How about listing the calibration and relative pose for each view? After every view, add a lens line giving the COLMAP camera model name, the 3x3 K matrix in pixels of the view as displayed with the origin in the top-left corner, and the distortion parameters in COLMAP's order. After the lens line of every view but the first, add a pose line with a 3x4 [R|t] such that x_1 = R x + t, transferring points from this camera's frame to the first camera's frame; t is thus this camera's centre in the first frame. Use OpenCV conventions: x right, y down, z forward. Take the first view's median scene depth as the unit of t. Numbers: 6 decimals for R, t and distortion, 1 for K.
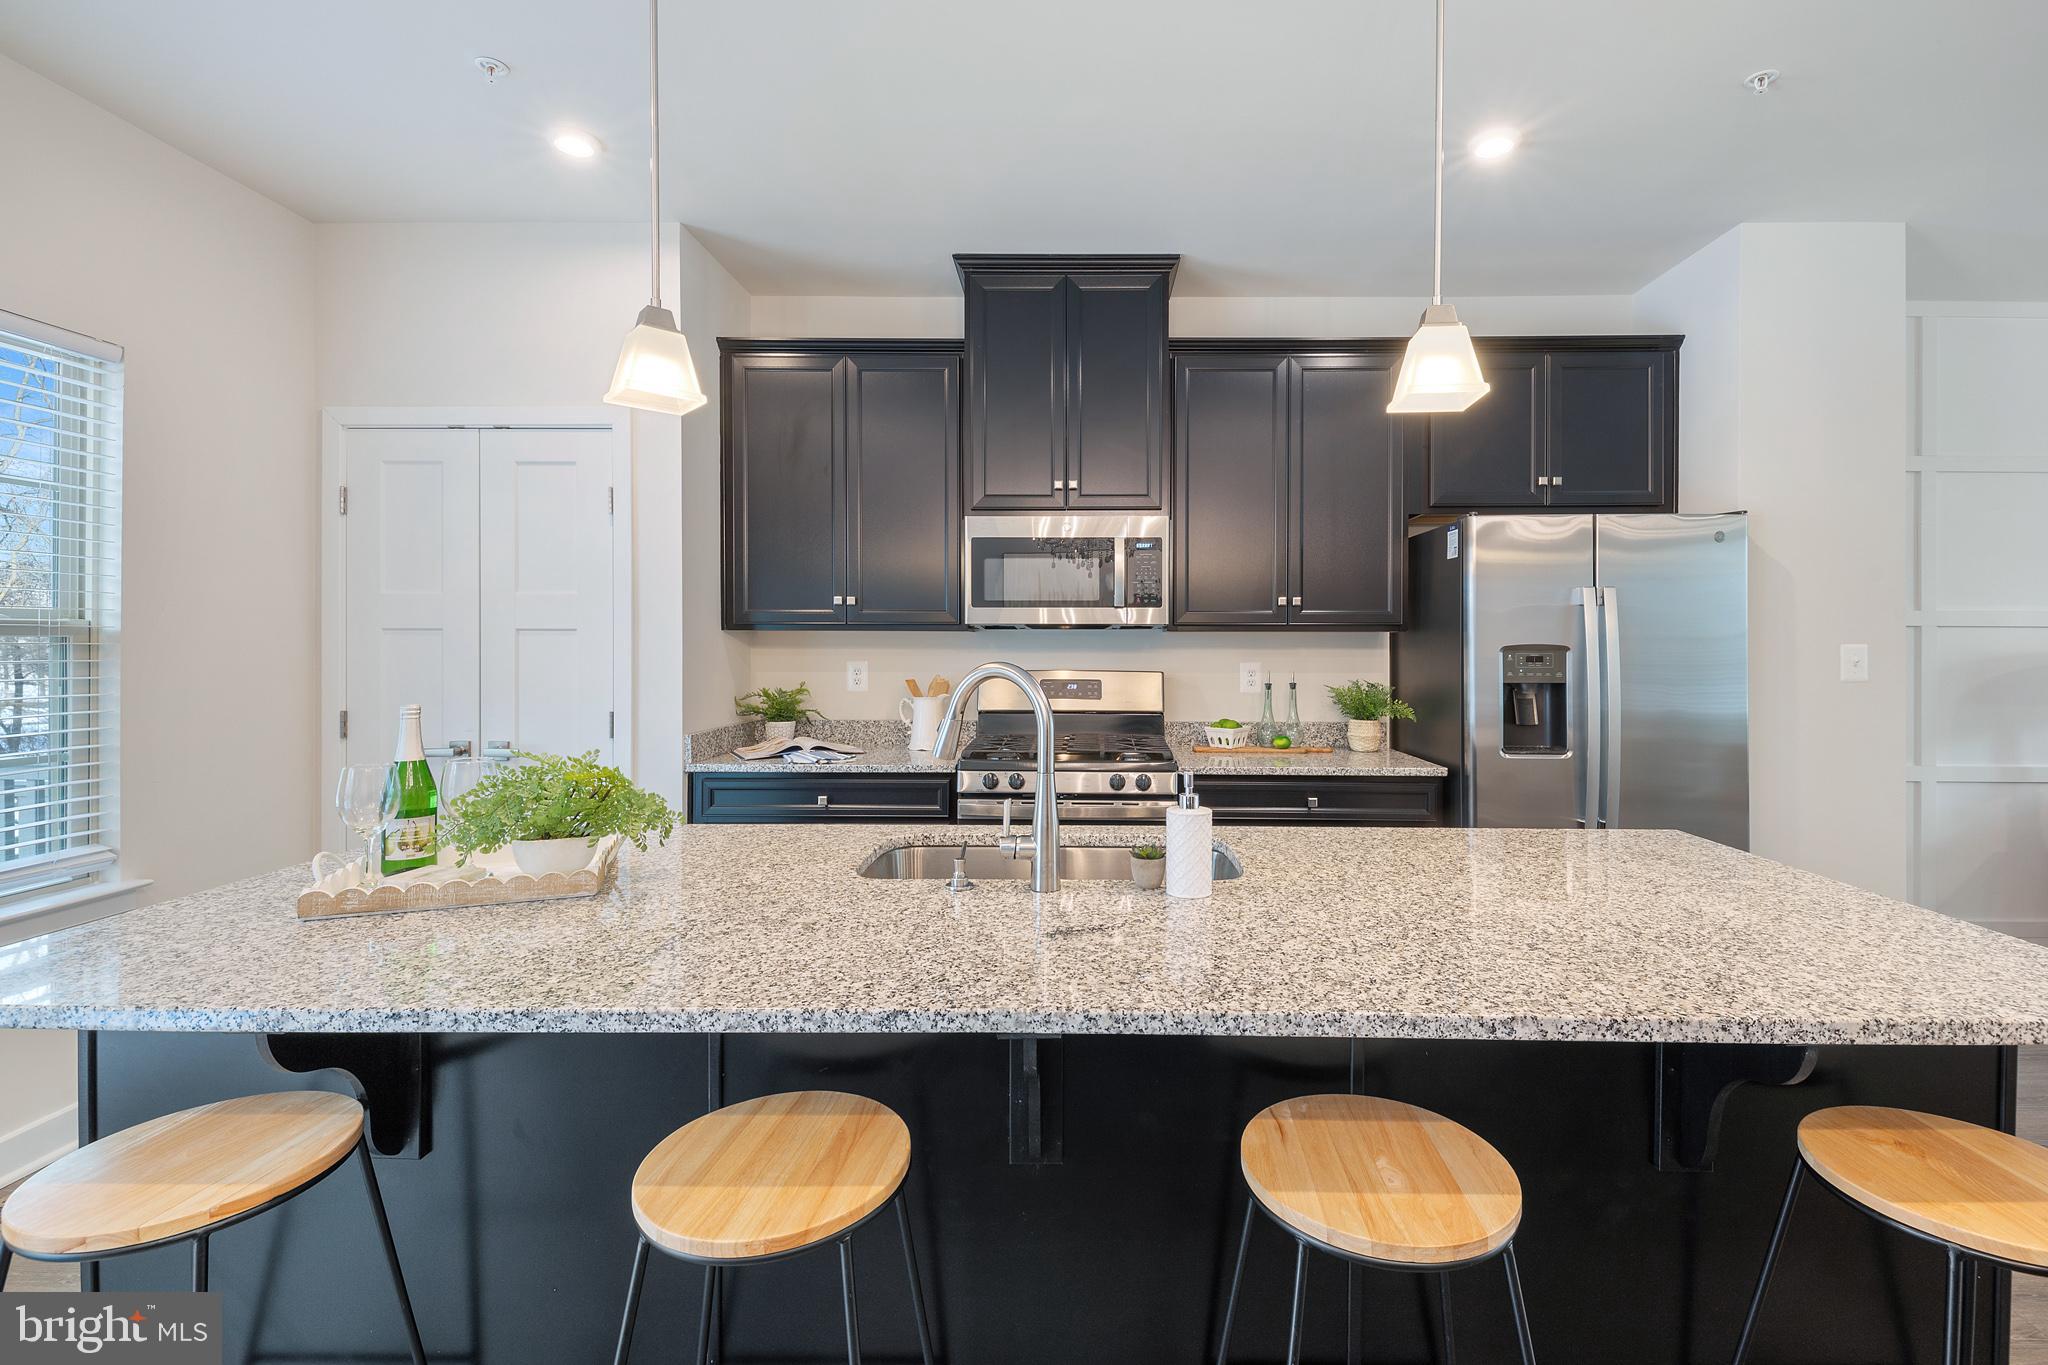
lens RADIAL K [[910.5, 0, 1062.0], [0, 910.5, 675.9], [0, 0, 1]] dist [-0.006791, 0.000522]
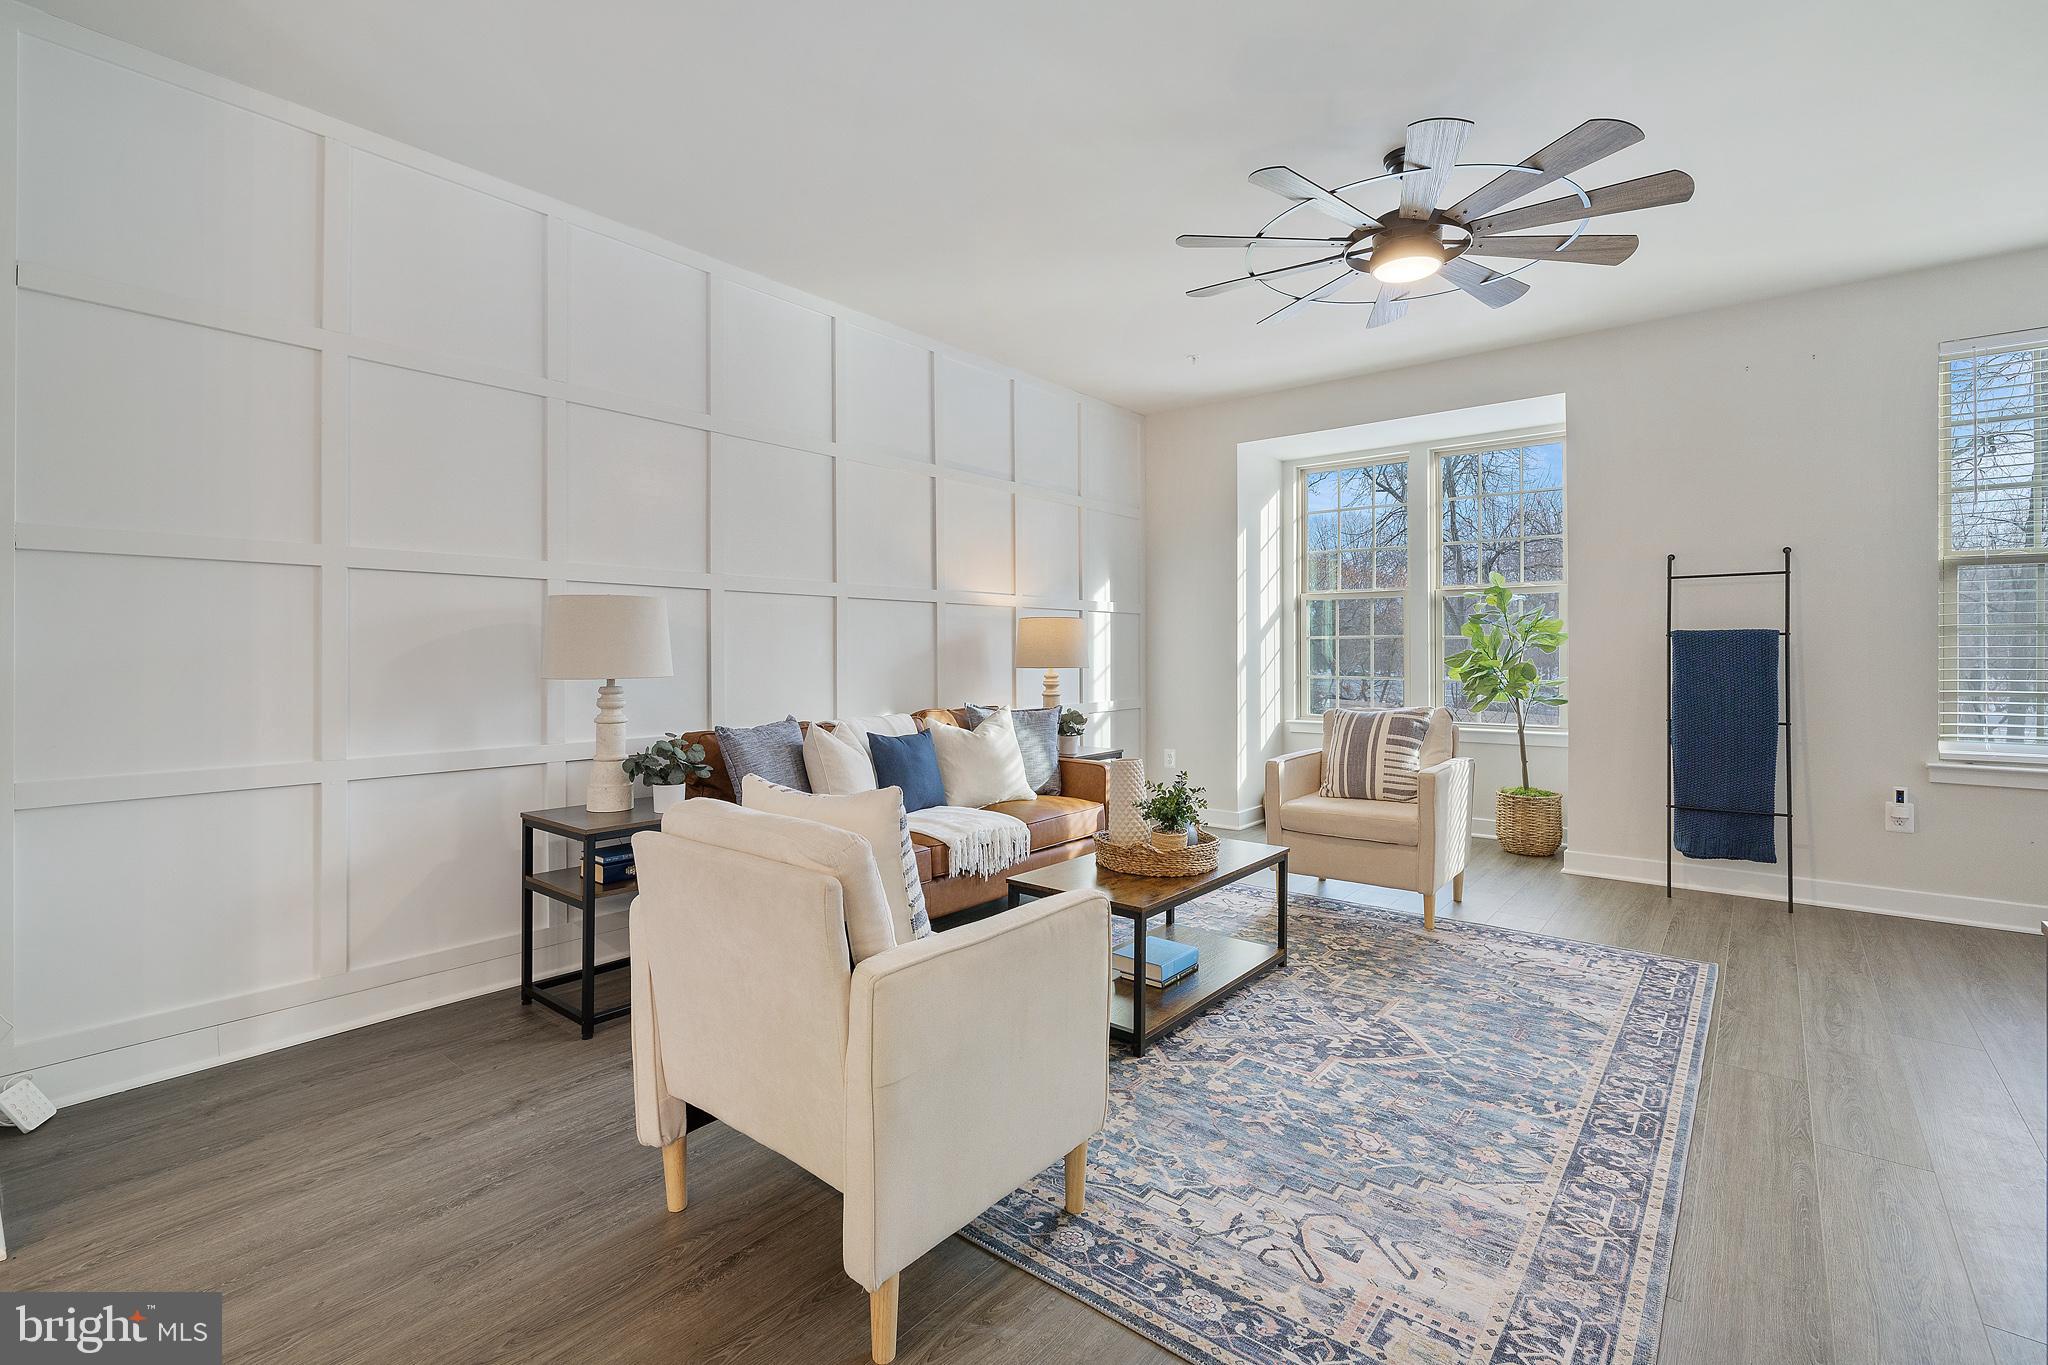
lens RADIAL K [[910.5, 0, 1016.5], [0, 910.5, 653.3], [0, 0, 1]] dist [-0.006791, 0.000522]
pose [[0.631746, -0.007683, 0.775138, 0.868113], [0.030052, 0.999442, -0.014587, 0.049120], [-0.774593, 0.032510, 0.631624, 0.161691]]
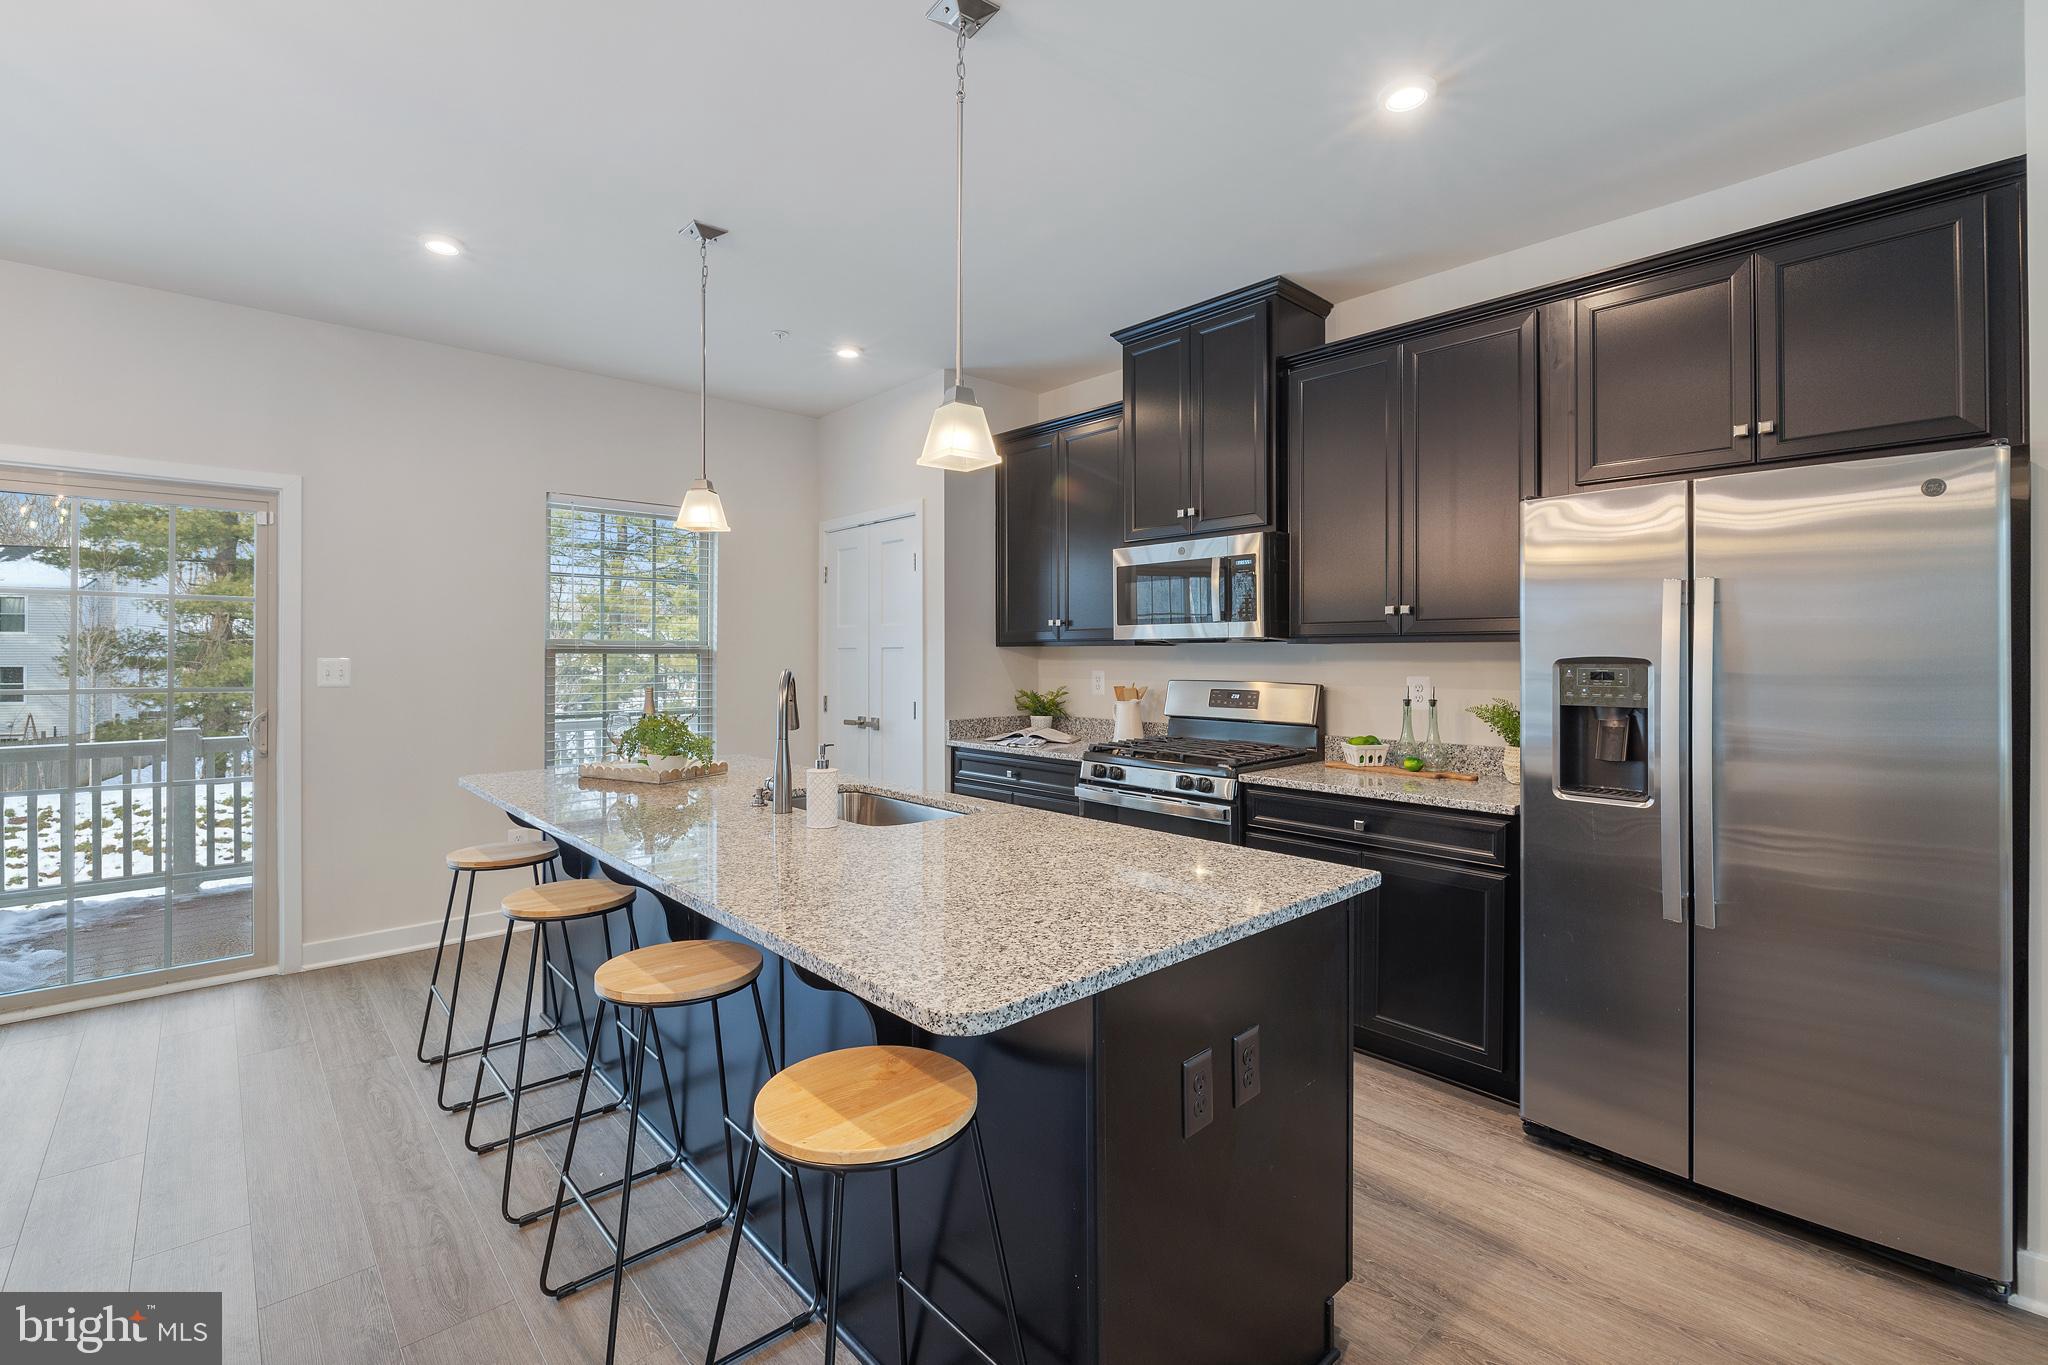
lens RADIAL K [[910.5, 0, 1019.3], [0, 910.5, 667.5], [0, 0, 1]] dist [-0.006791, 0.000522]
pose [[0.673976, 0.007285, -0.738717, 0.692473], [-0.021484, 0.999722, -0.009742, -0.006672], [0.738440, 0.022436, 0.673945, 0.103552]]
